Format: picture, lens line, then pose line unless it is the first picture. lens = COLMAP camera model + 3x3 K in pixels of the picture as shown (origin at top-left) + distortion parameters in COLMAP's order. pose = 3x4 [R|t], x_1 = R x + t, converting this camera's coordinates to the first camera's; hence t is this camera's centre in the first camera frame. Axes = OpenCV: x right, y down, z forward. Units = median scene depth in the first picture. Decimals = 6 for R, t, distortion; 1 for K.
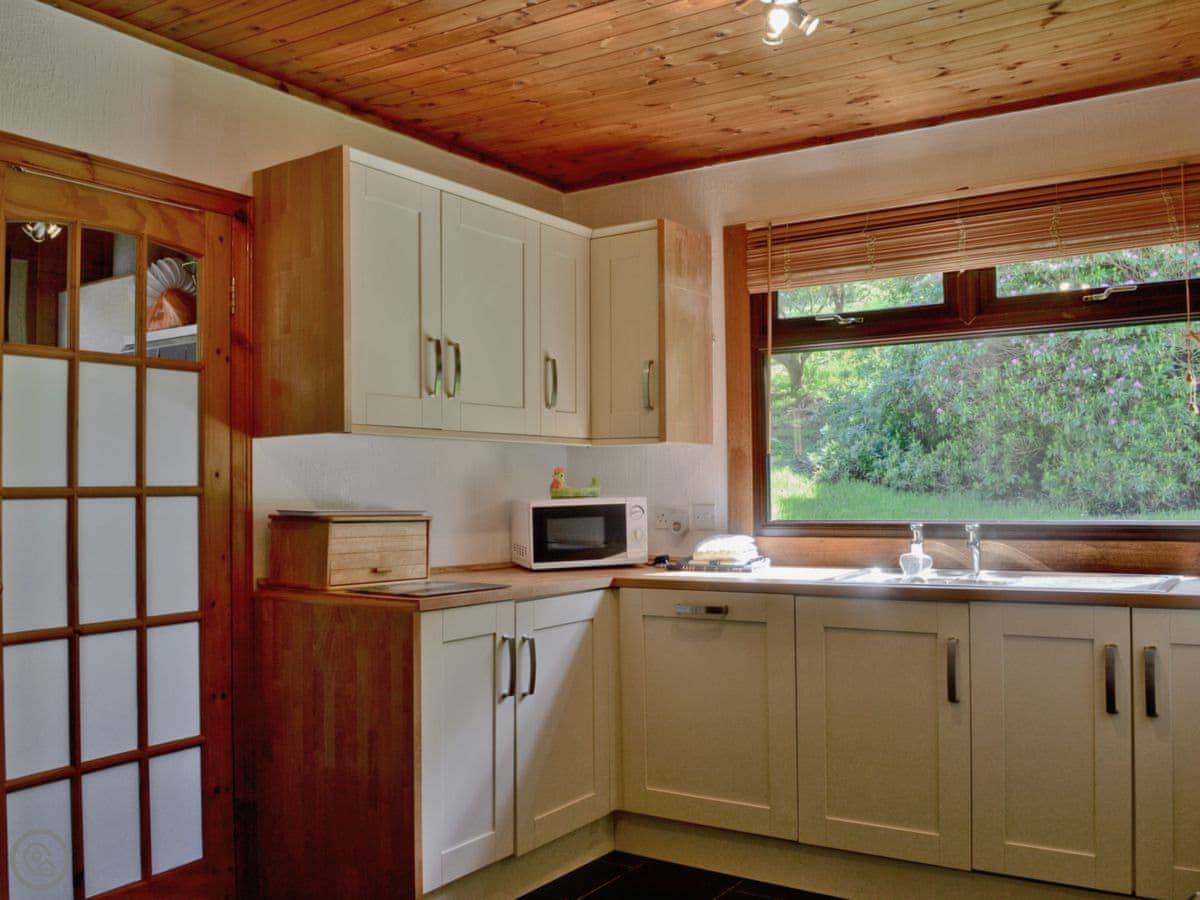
lens RADIAL K [[1098.5, 0, 601.5], [0, 1098.5, 478.2], [0, 0, 1]] dist [0.001400, -0.005341]
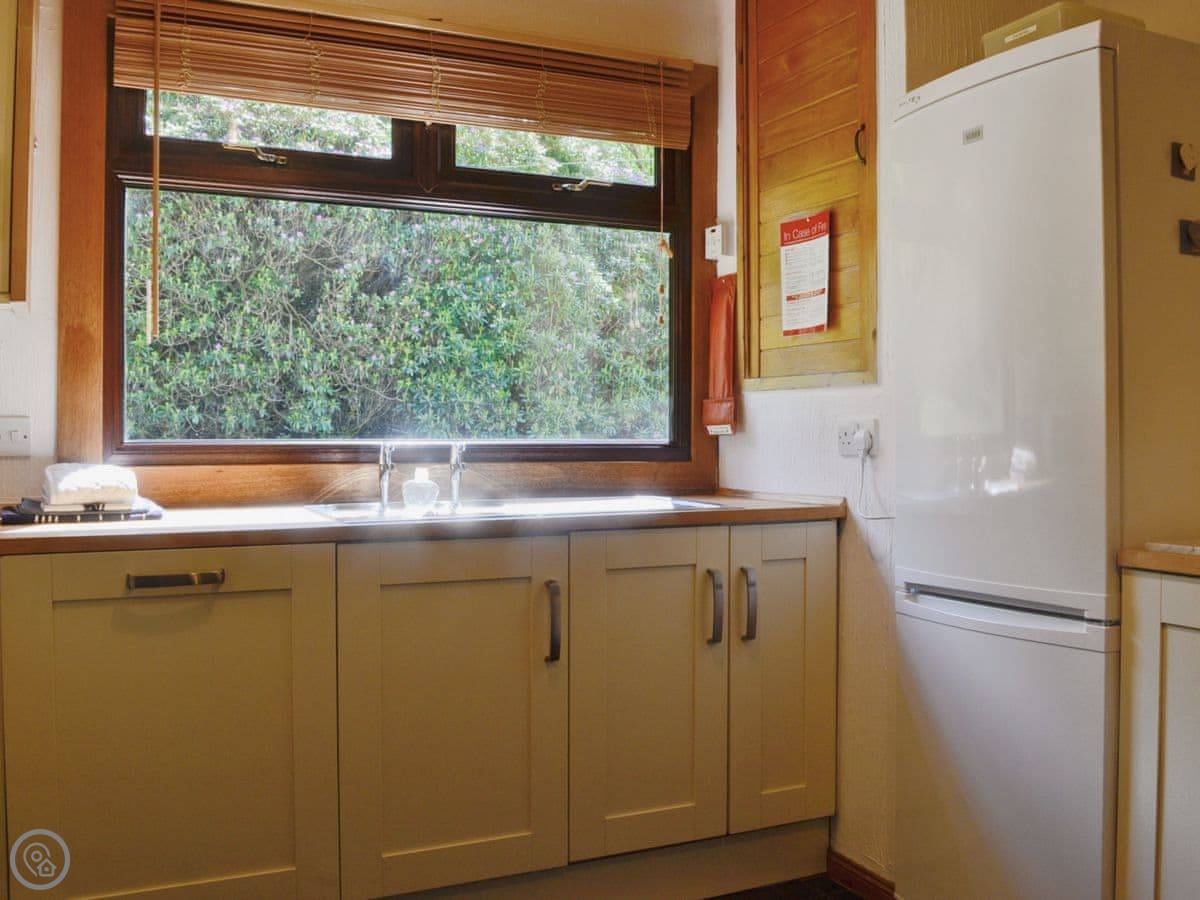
lens RADIAL K [[1199.8, 0, 600.0], [0, 1199.8, 450.0], [0, 0, 1]] dist [-0.013585, -0.166328]
pose [[0.515932, 0.006098, 0.856608, -0.342744], [-0.015575, 0.999876, 0.002262, 0.042030], [-0.856488, -0.014509, 0.515963, 0.448910]]
